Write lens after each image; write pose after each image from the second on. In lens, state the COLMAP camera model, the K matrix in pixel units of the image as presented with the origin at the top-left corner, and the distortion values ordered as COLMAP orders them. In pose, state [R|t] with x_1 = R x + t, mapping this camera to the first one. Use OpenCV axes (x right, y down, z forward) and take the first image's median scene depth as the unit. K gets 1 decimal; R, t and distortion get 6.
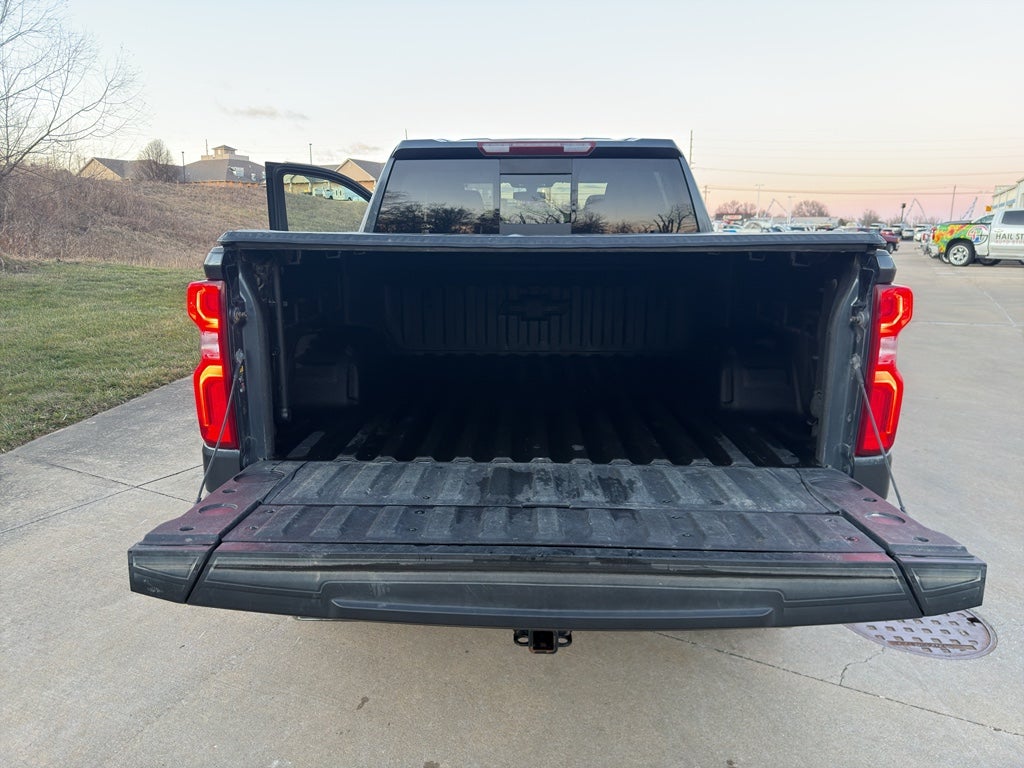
lens RADIAL K [[723.9, 0, 507.0], [0, 723.9, 384.9], [0, 0, 1]] dist [0.006868, -0.002819]
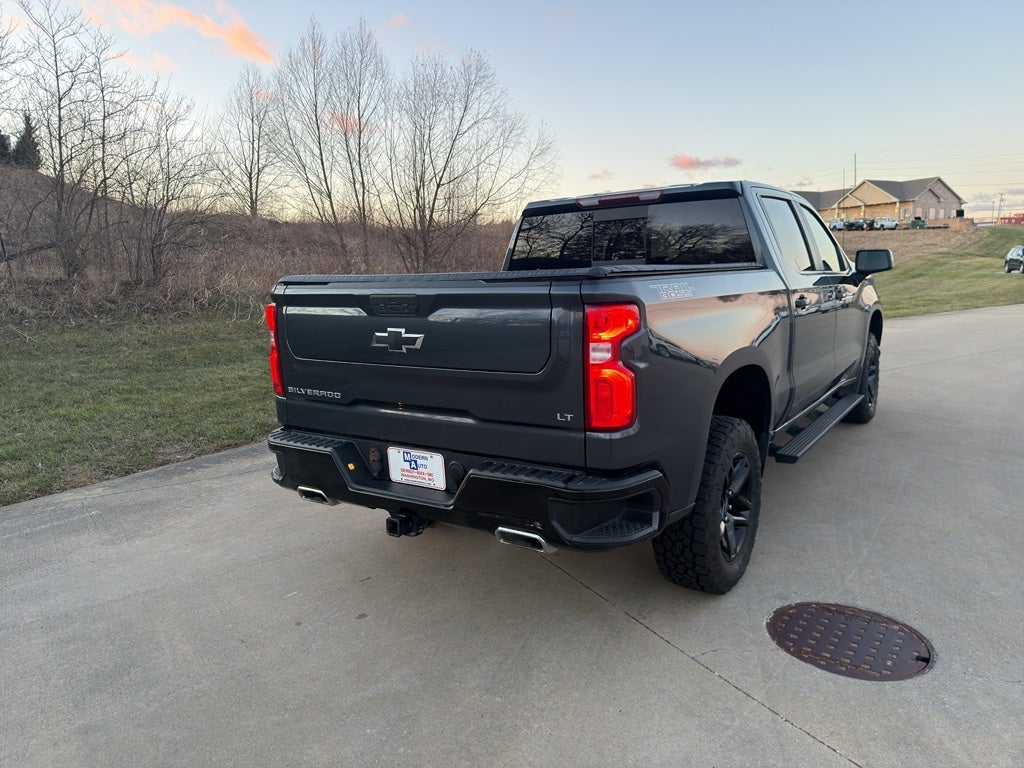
lens RADIAL K [[715.4, 0, 511.6], [0, 715.4, 383.6], [0, 0, 1]] dist [0.194644, -0.291794]
pose [[0.837213, 0.055319, -0.544072, 0.550436], [-0.082907, 0.996211, -0.026285, 0.026986], [0.540557, 0.067113, 0.838627, -0.095089]]
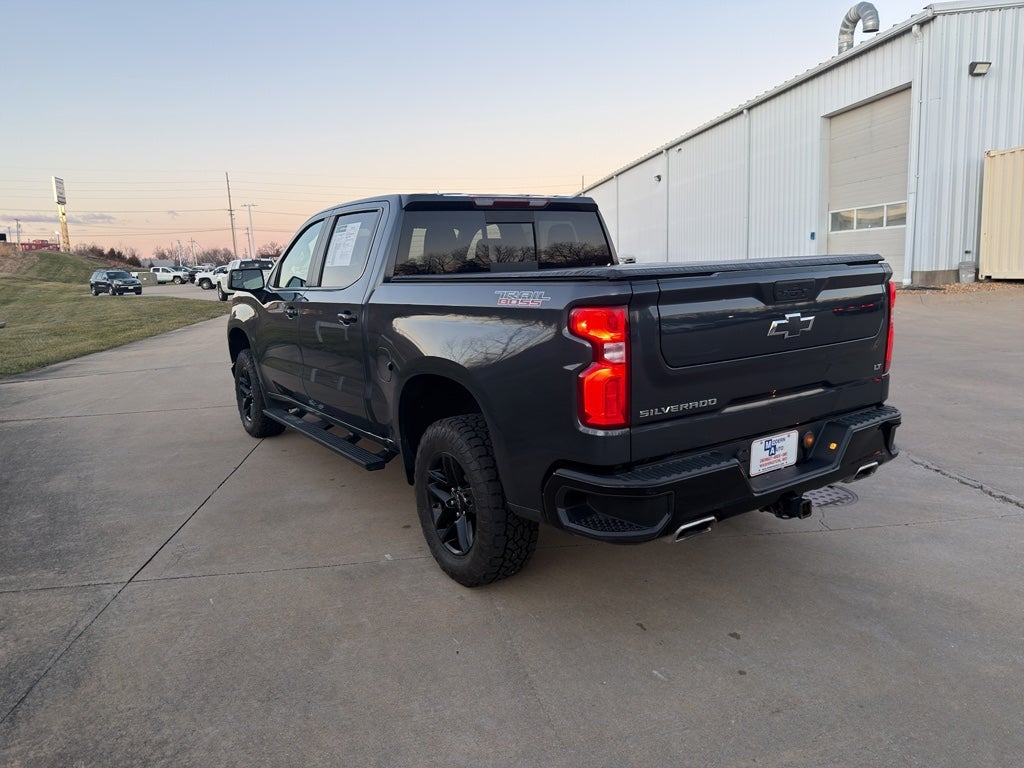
lens RADIAL K [[730.6, 0, 514.0], [0, 730.6, 367.0], [0, 0, 1]] dist [0.008965, -0.004838]
pose [[0.814386, -0.119687, 0.567847, -0.675180], [0.164512, 0.985974, -0.028120, -0.012456], [-0.556517, 0.116318, 0.822654, 0.000272]]
